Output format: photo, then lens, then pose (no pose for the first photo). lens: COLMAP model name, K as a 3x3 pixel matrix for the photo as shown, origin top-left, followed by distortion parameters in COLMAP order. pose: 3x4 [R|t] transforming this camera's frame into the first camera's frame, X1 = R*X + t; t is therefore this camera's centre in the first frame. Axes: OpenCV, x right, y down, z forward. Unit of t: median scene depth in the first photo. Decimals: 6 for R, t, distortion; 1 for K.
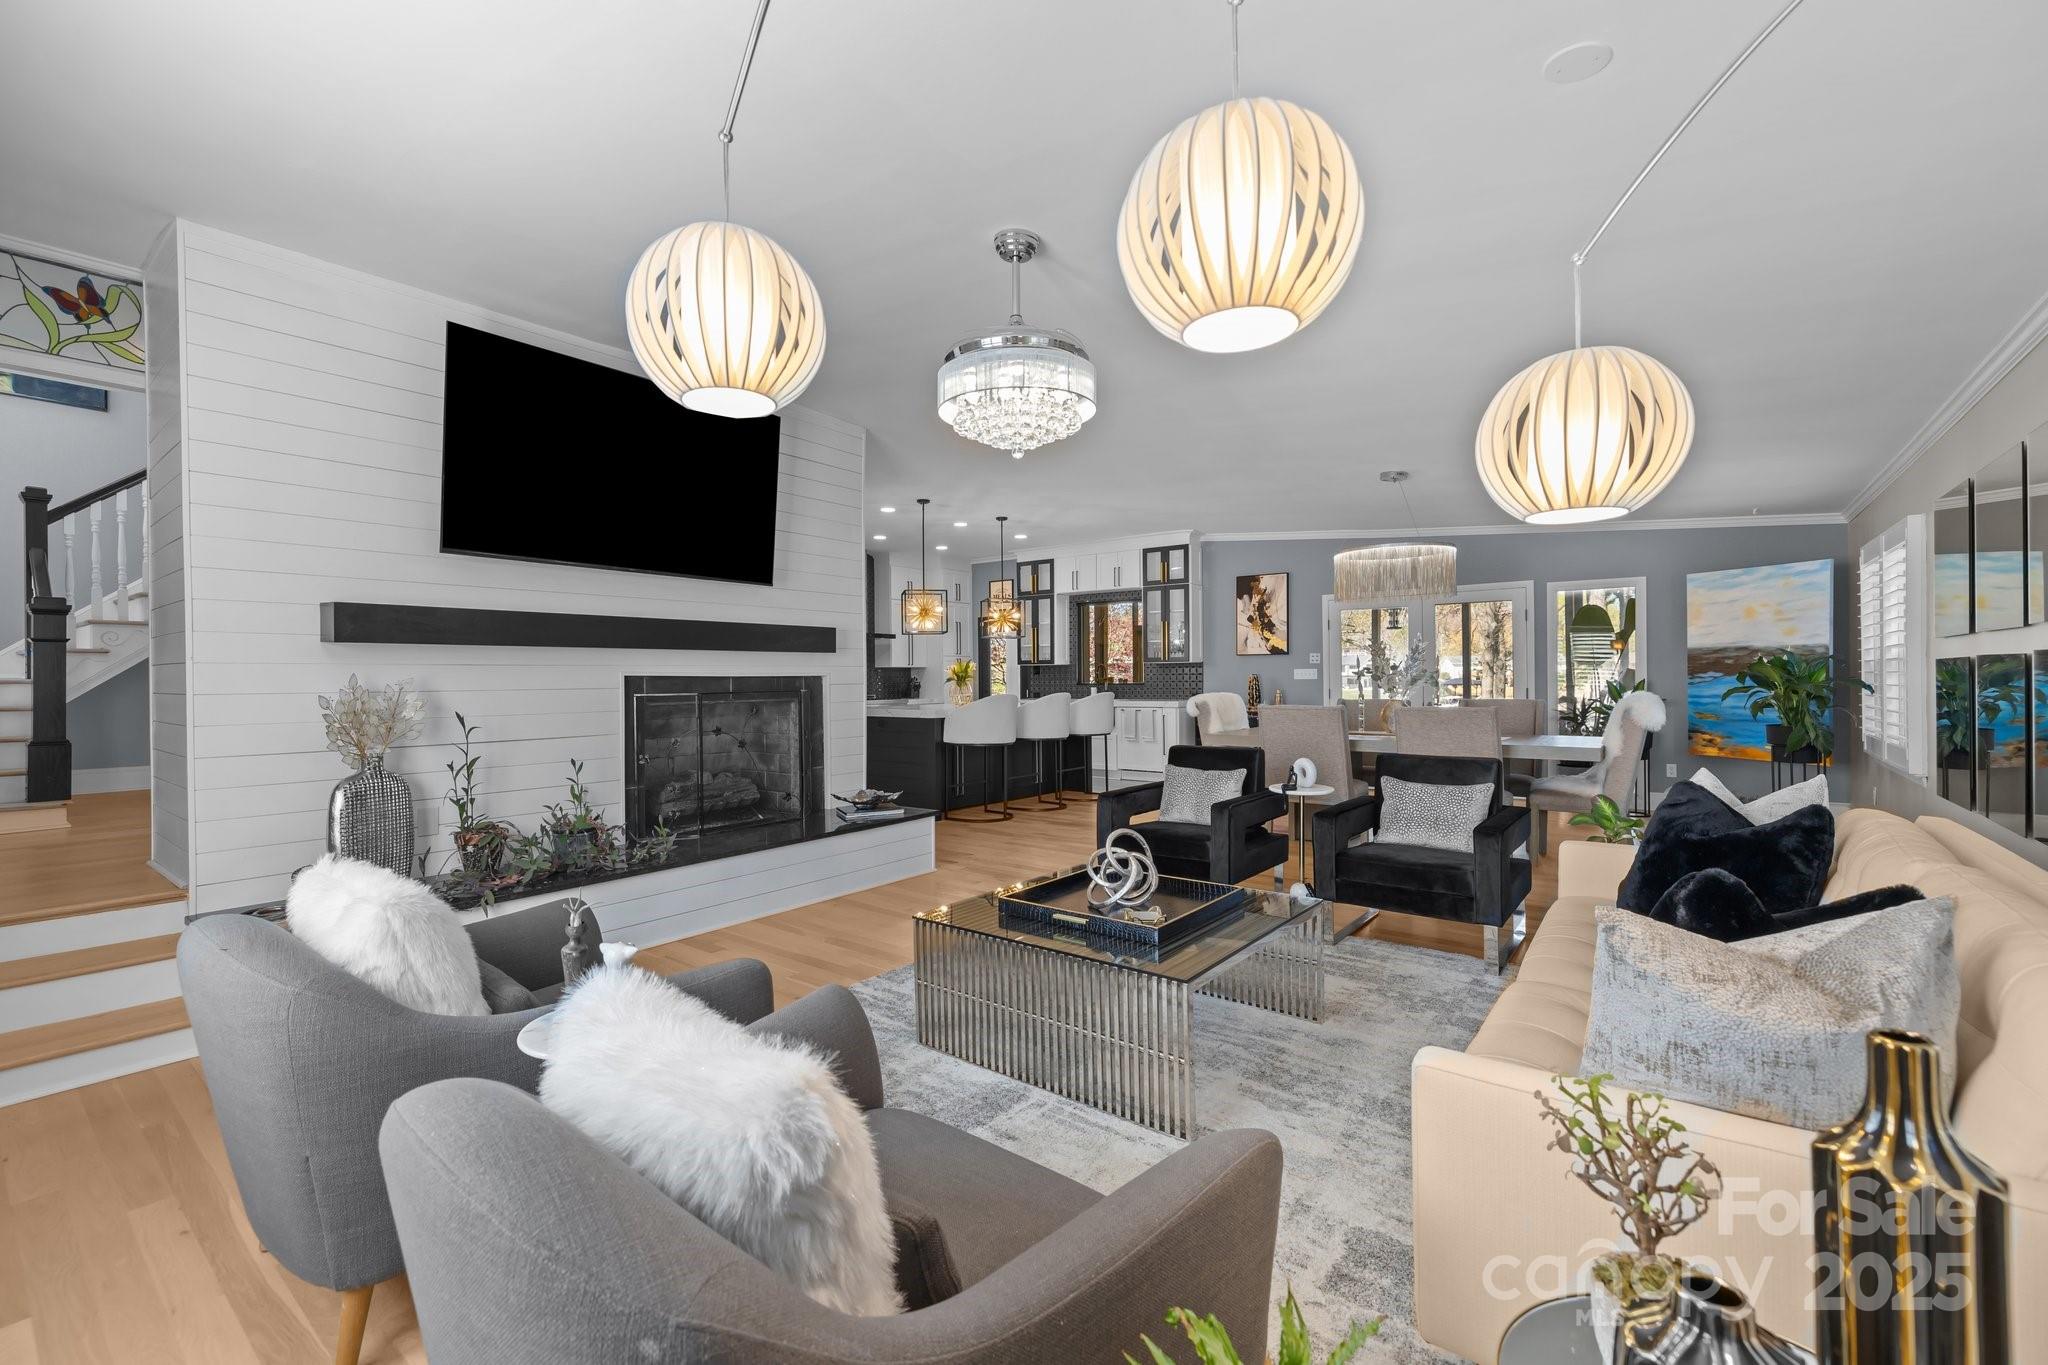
lens RADIAL K [[868.8, 0, 1023.9], [0, 868.8, 679.9], [0, 0, 1]] dist [-0.000992, -0.000063]
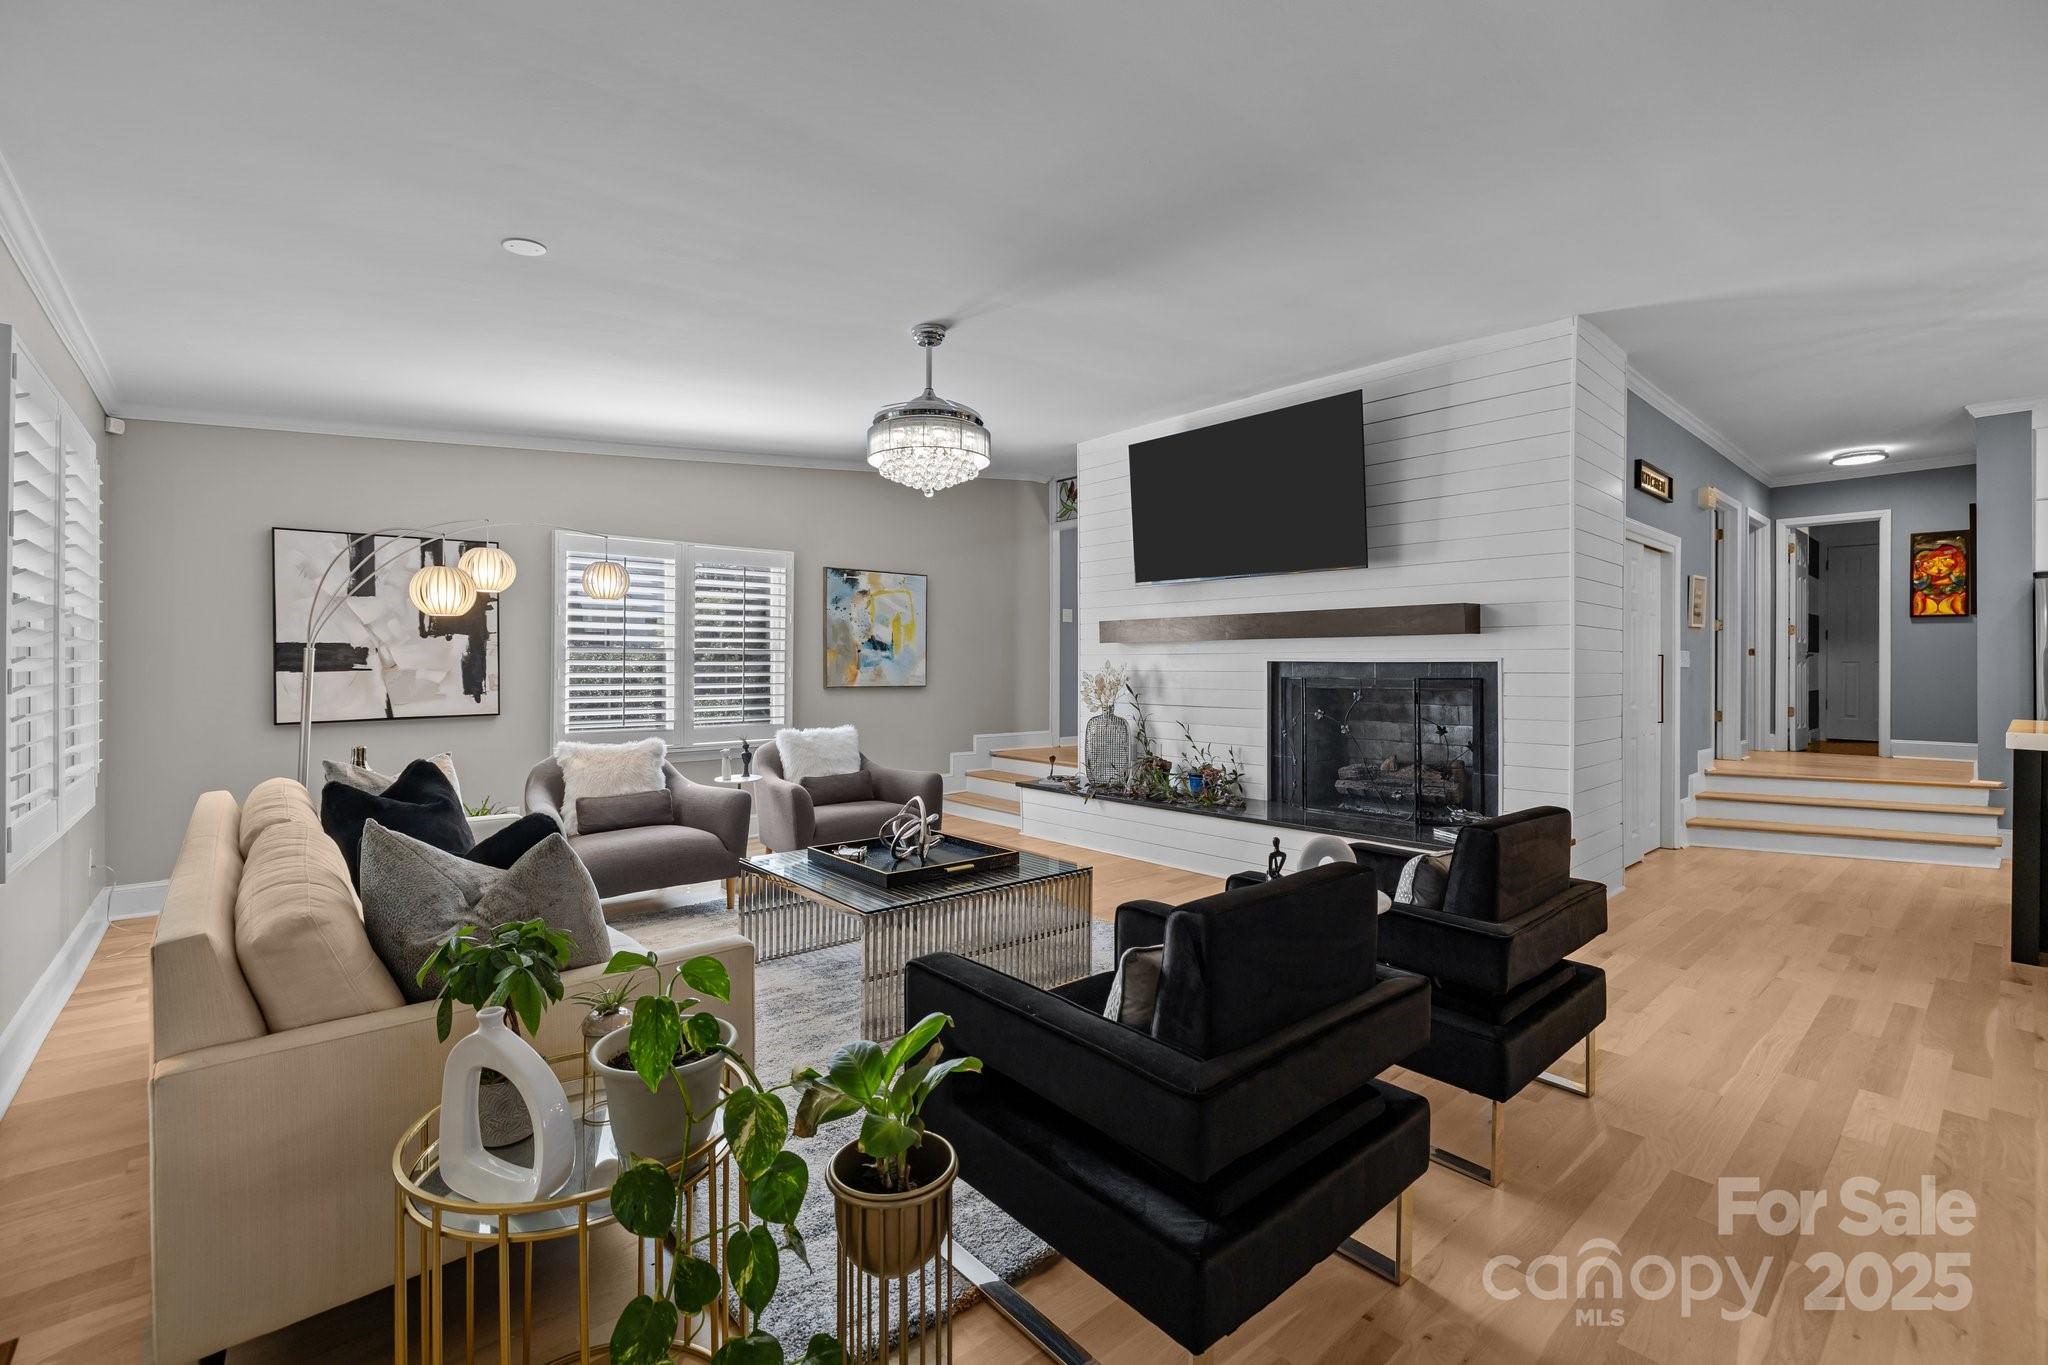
lens RADIAL K [[868.8, 0, 1026.5], [0, 868.8, 665.1], [0, 0, 1]] dist [-0.000992, -0.000063]
pose [[-0.194707, 0.006528, -0.980840, 0.332408], [-0.003410, 0.999967, 0.007333, -0.002781], [0.980855, 0.004773, -0.194678, 0.391455]]
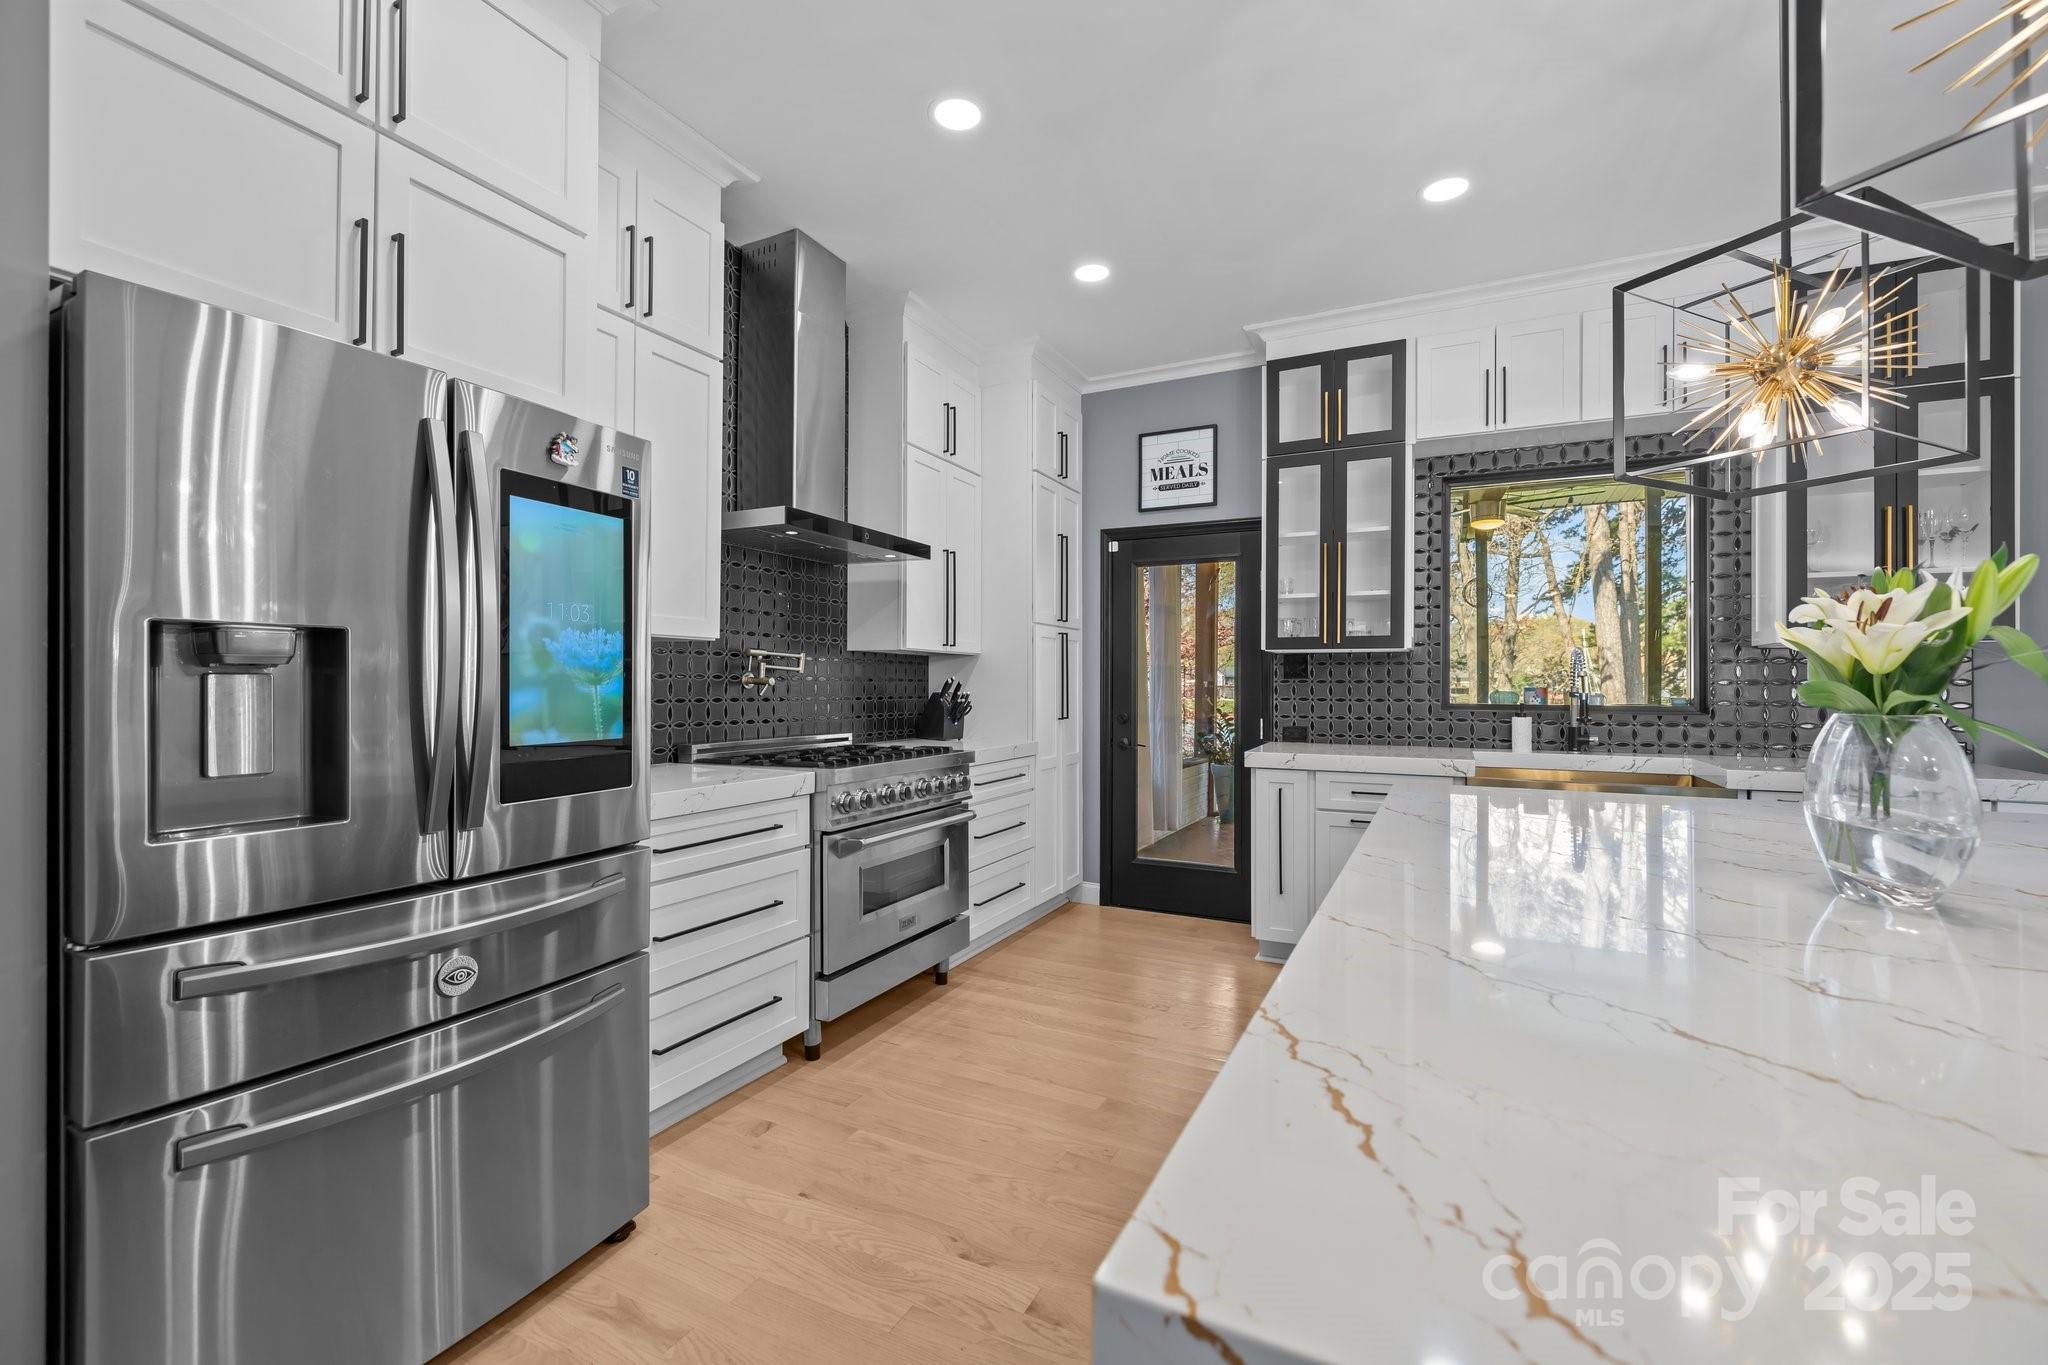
lens RADIAL K [[868.8, 0, 1020.2], [0, 868.8, 677.8], [0, 0, 1]] dist [-0.000992, -0.000063]
pose [[0.983701, 0.013688, 0.179289, -0.187601], [-0.011958, 0.999871, -0.010725, -0.001003], [-0.179413, 0.008406, 0.983738, 0.744533]]
